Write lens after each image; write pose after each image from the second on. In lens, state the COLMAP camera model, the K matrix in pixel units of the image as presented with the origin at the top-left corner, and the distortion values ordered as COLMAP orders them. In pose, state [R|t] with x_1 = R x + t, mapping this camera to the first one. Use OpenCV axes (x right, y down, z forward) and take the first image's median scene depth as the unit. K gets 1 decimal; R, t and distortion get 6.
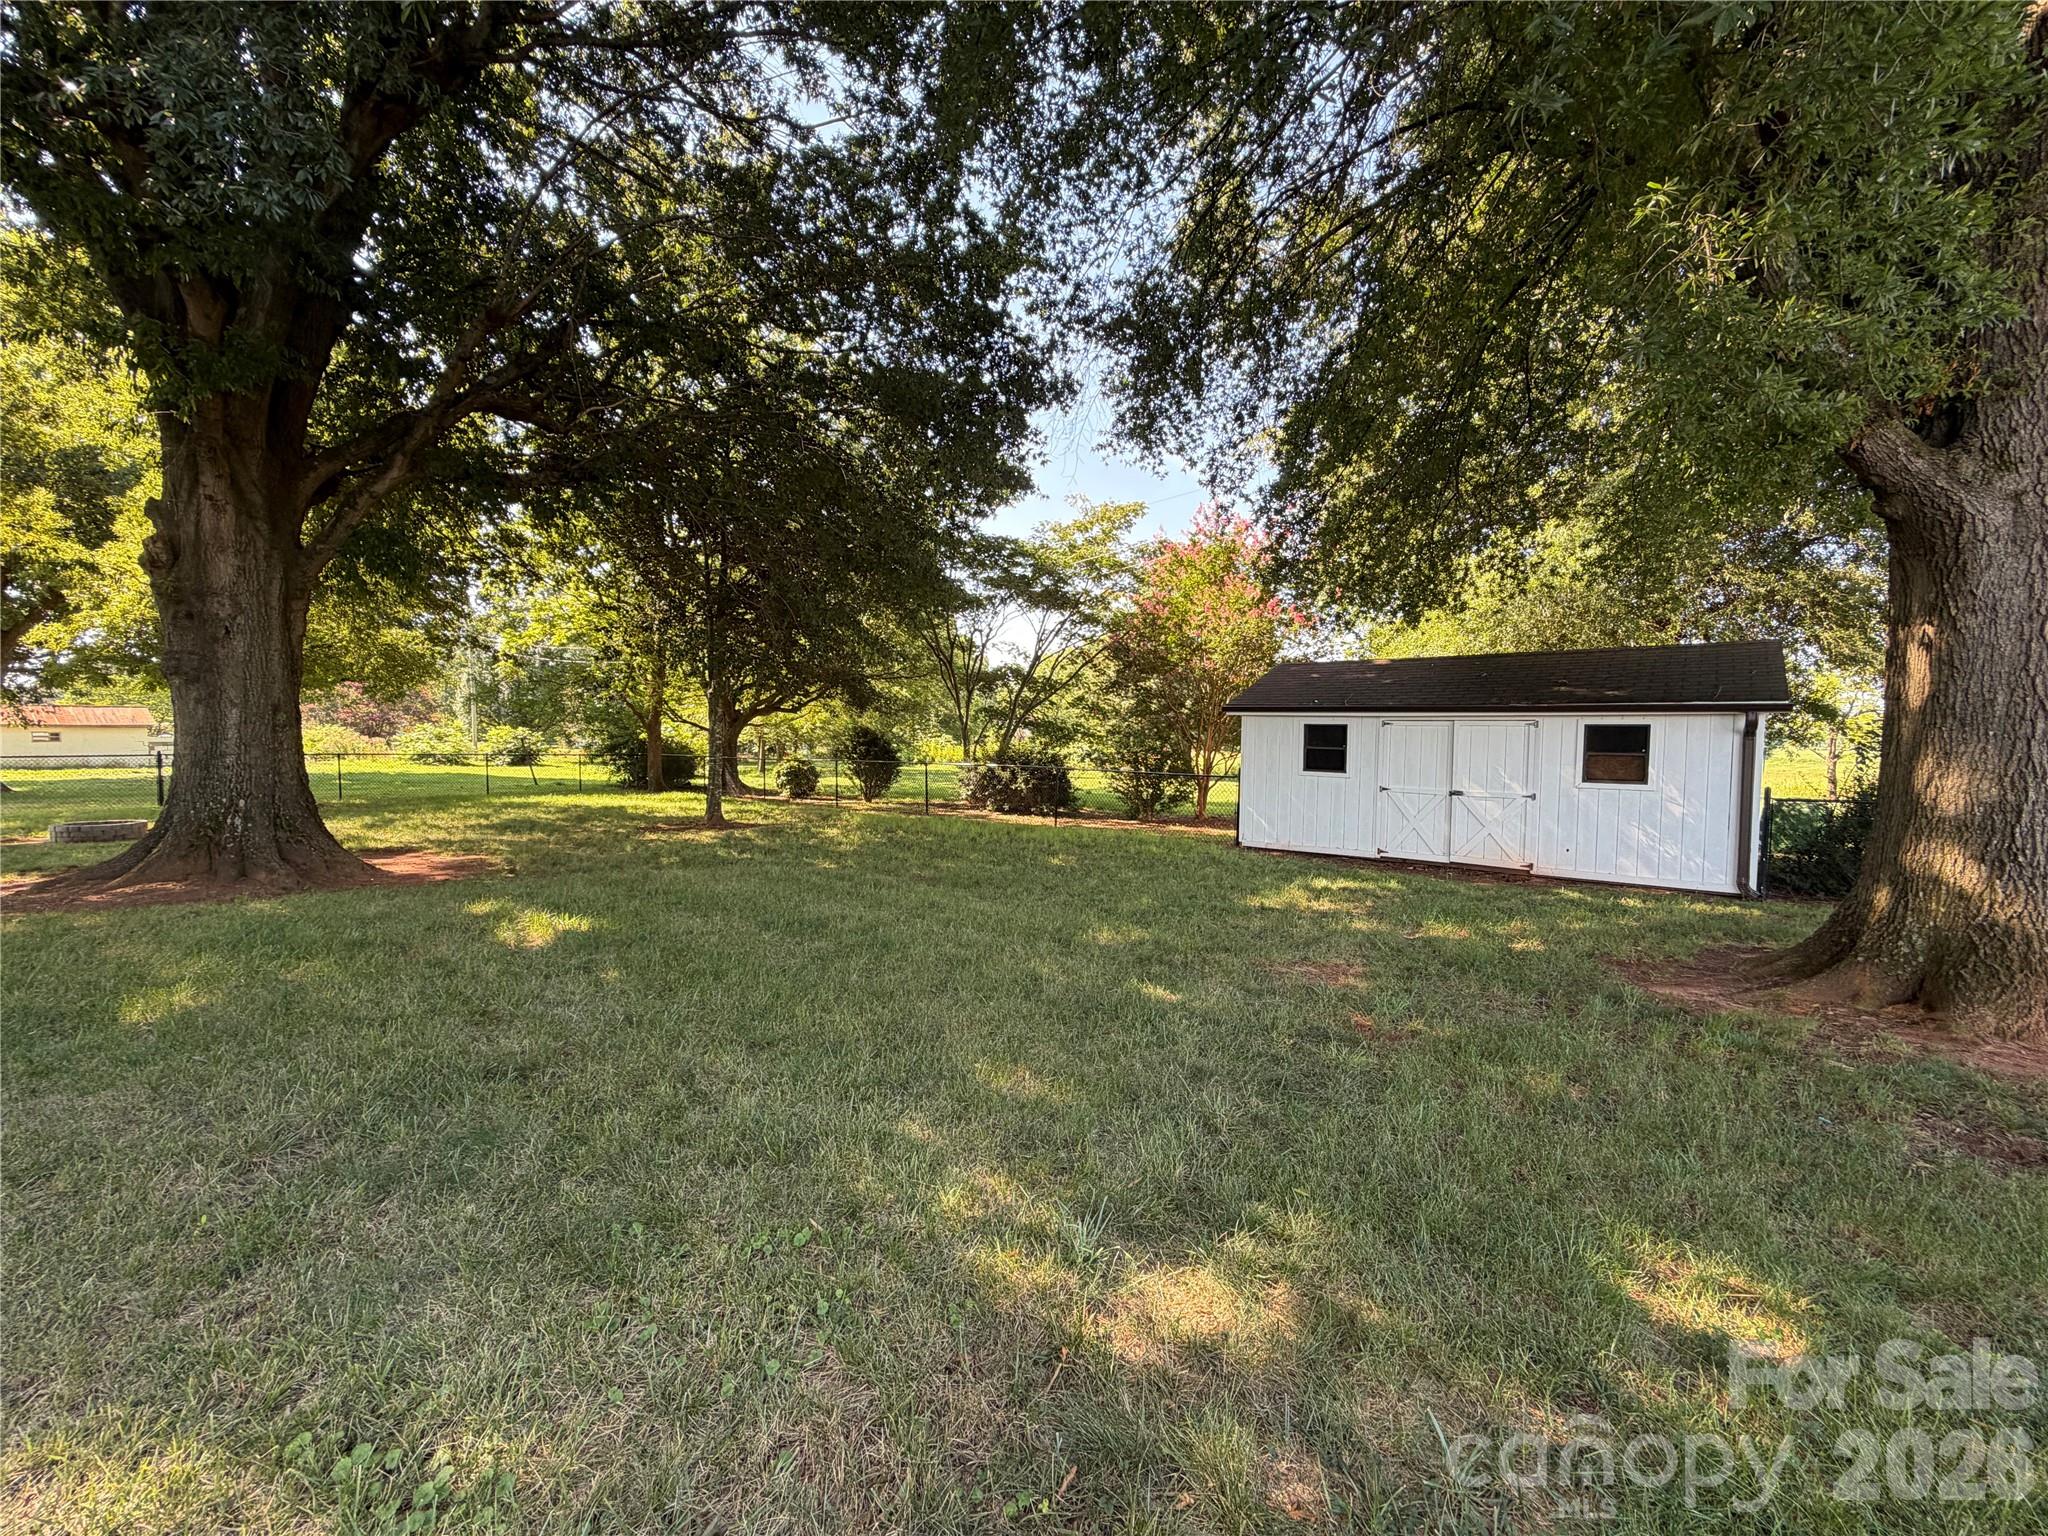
lens RADIAL K [[814.8, 0, 1018.1], [0, 814.8, 767.2], [0, 0, 1]] dist [-0.002138, 0.000553]
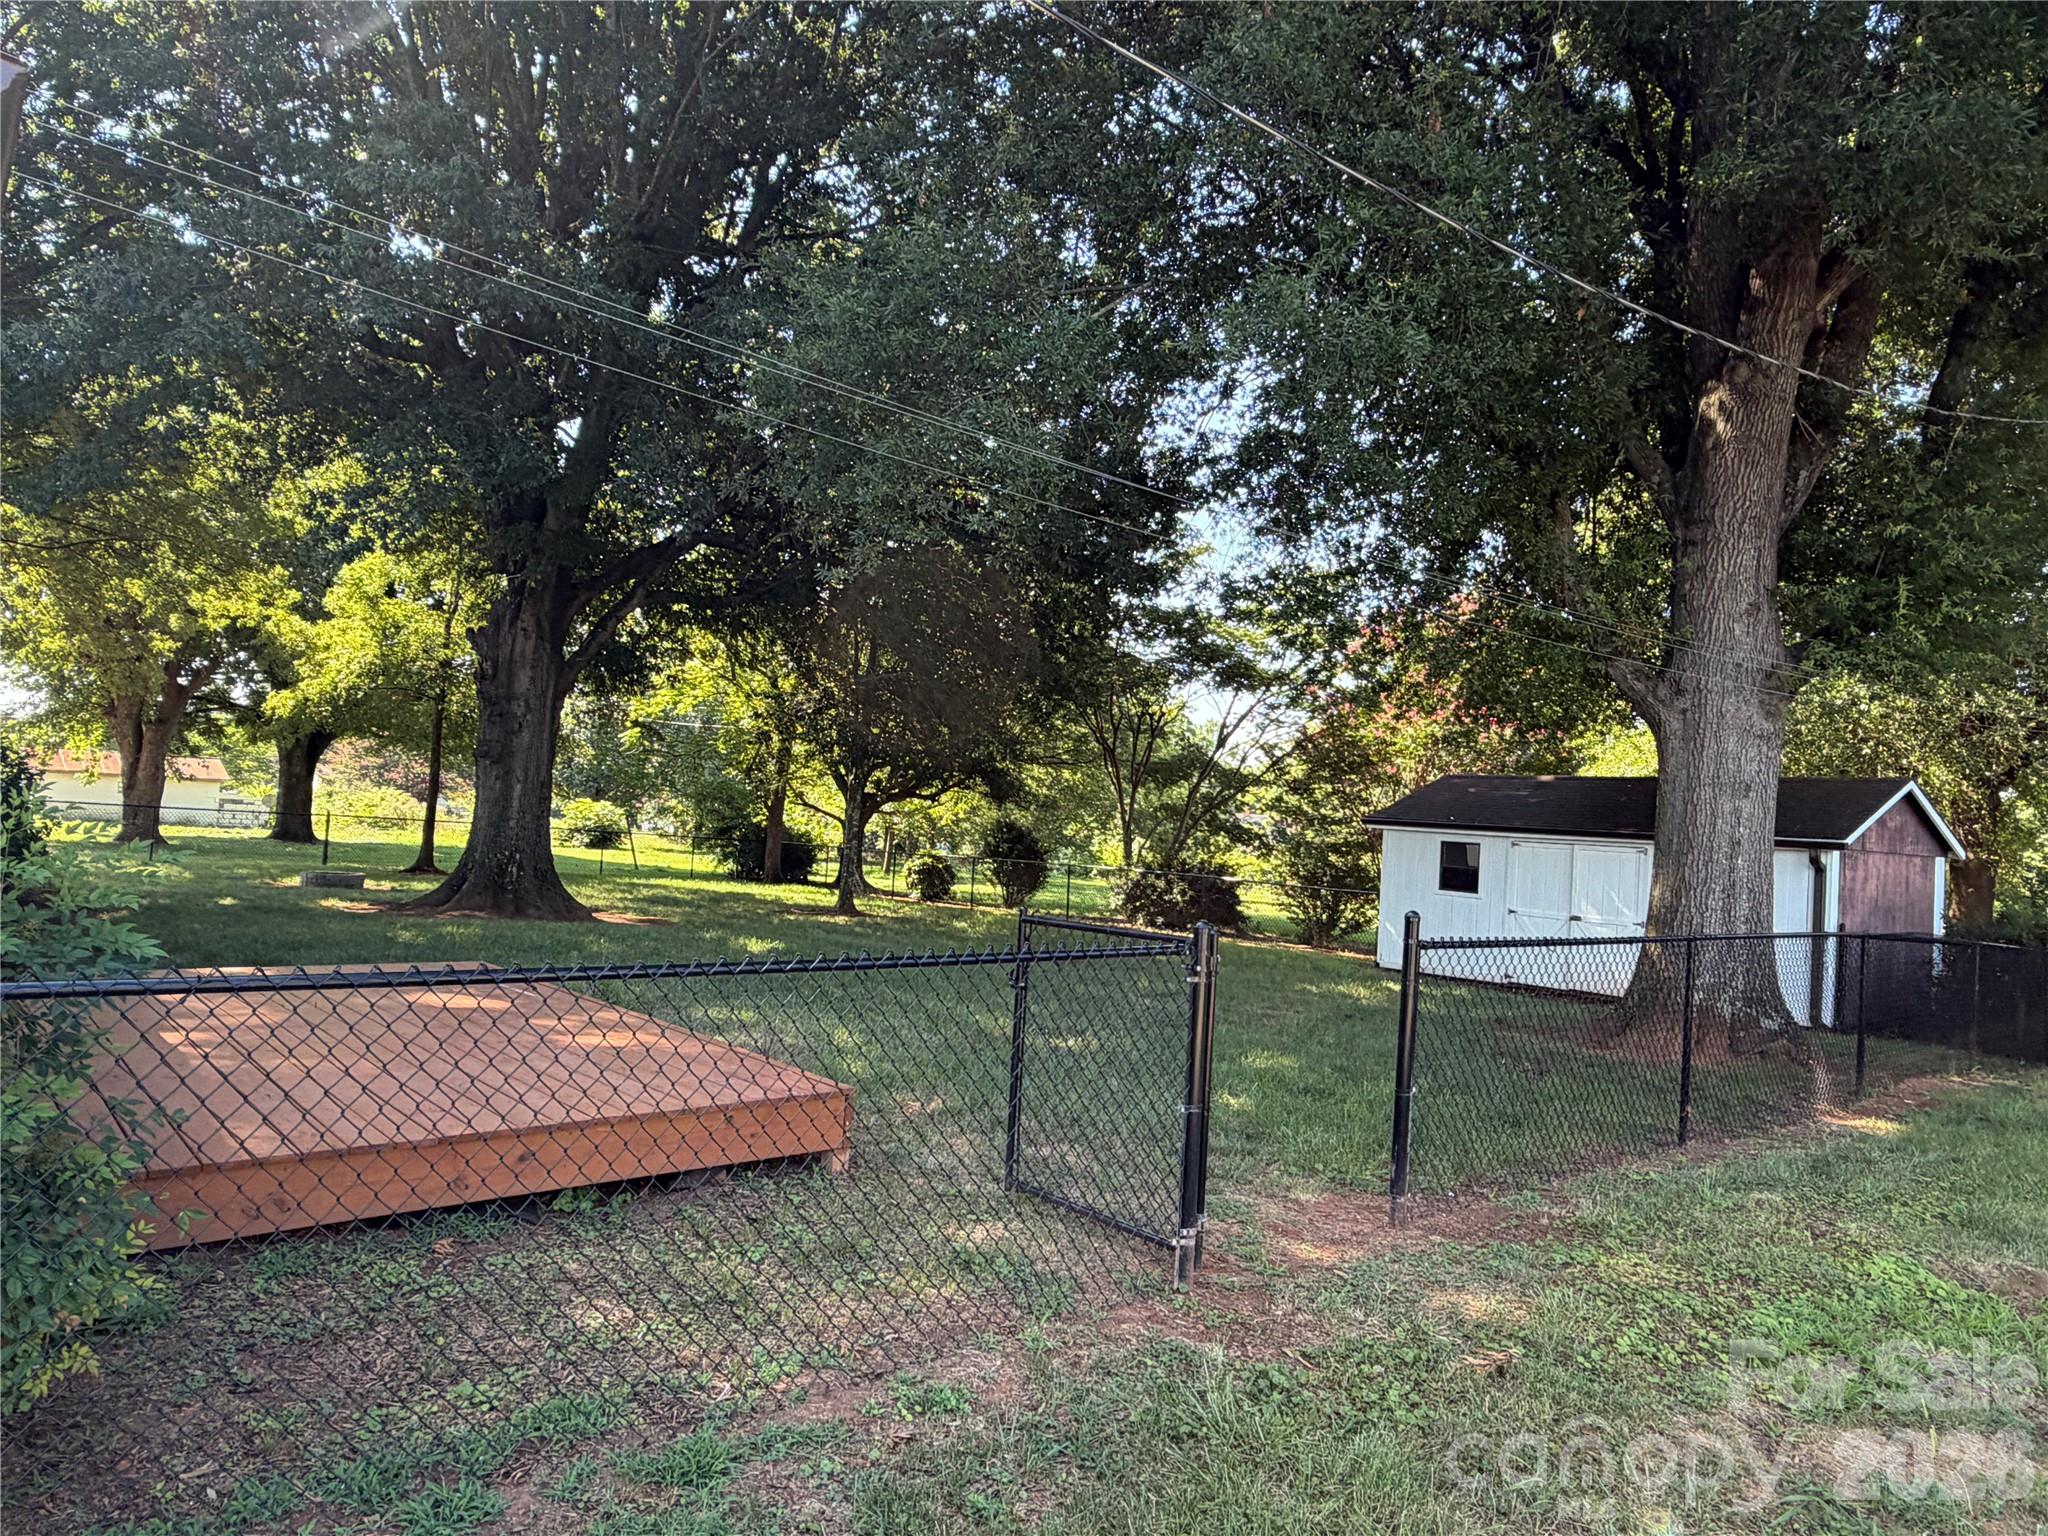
lens RADIAL K [[1297.9, 0, 1024.8], [0, 1297.9, 770.4], [0, 0, 1]] dist [0.004204, 0.000591]
pose [[0.979387, 0.041159, -0.197753, 0.118127], [-0.059331, 0.994452, -0.086865, 0.018539], [0.193081, 0.096807, 0.976396, -0.419168]]
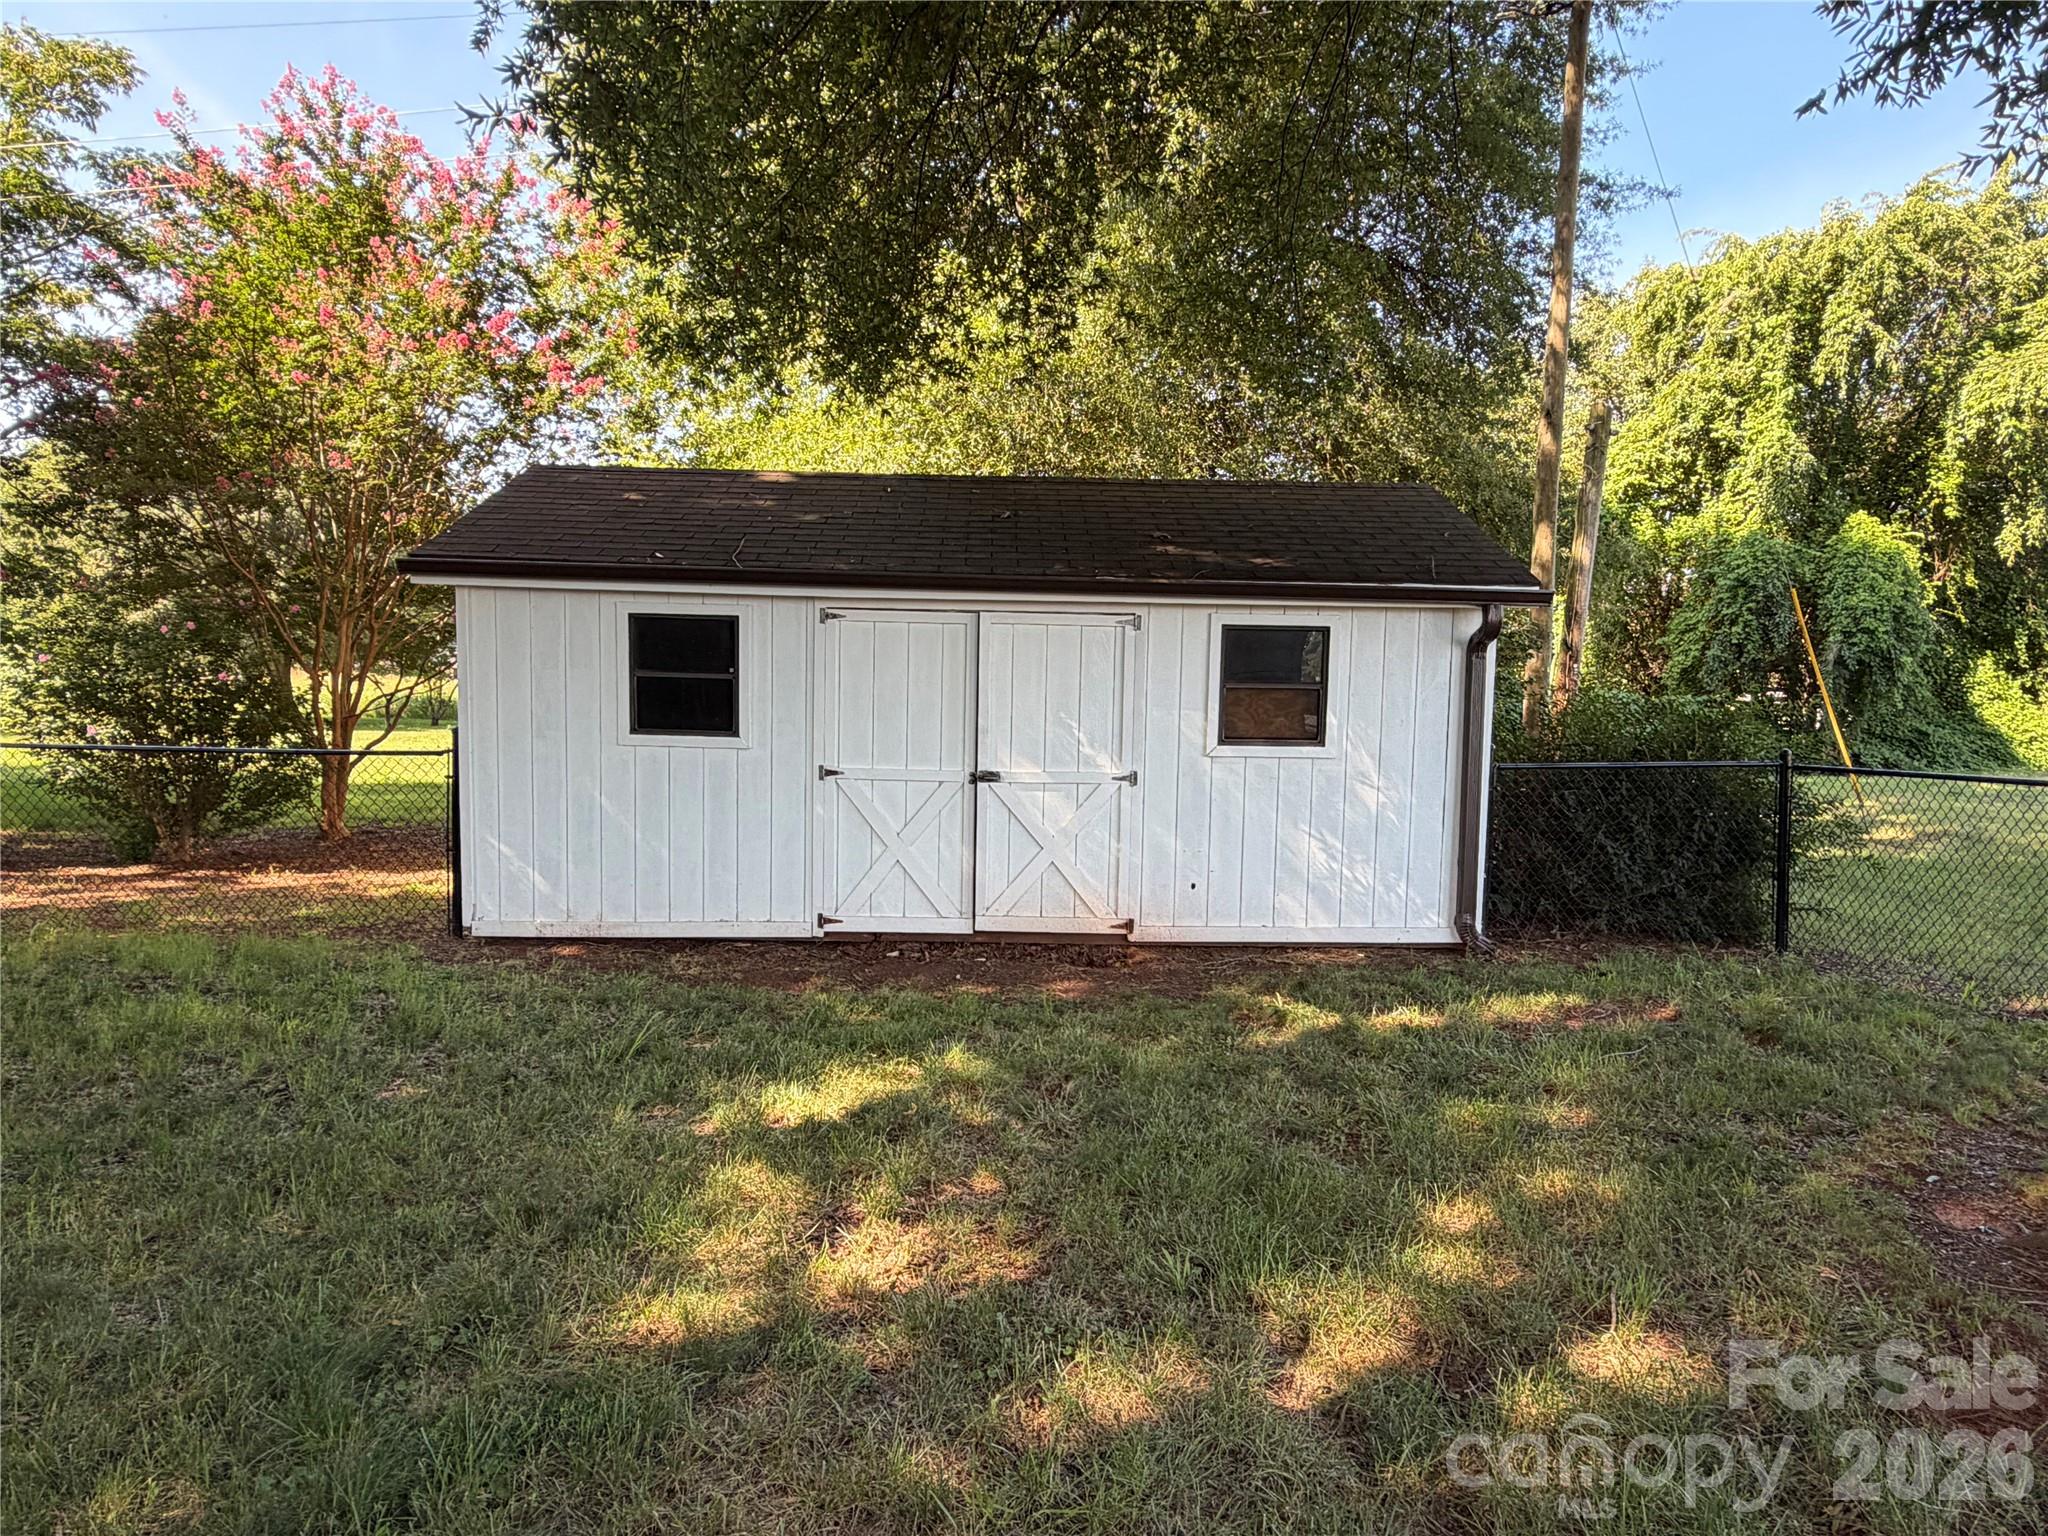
lens RADIAL K [[1280.7, 0, 1028.2], [0, 1280.7, 774.2], [0, 0, 1]] dist [0.002696, 0.000488]
pose [[0.746667, -0.060742, 0.662419, 0.058908], [0.017832, 0.997292, 0.071349, -0.011797], [-0.664959, -0.041462, 0.745728, 0.289018]]
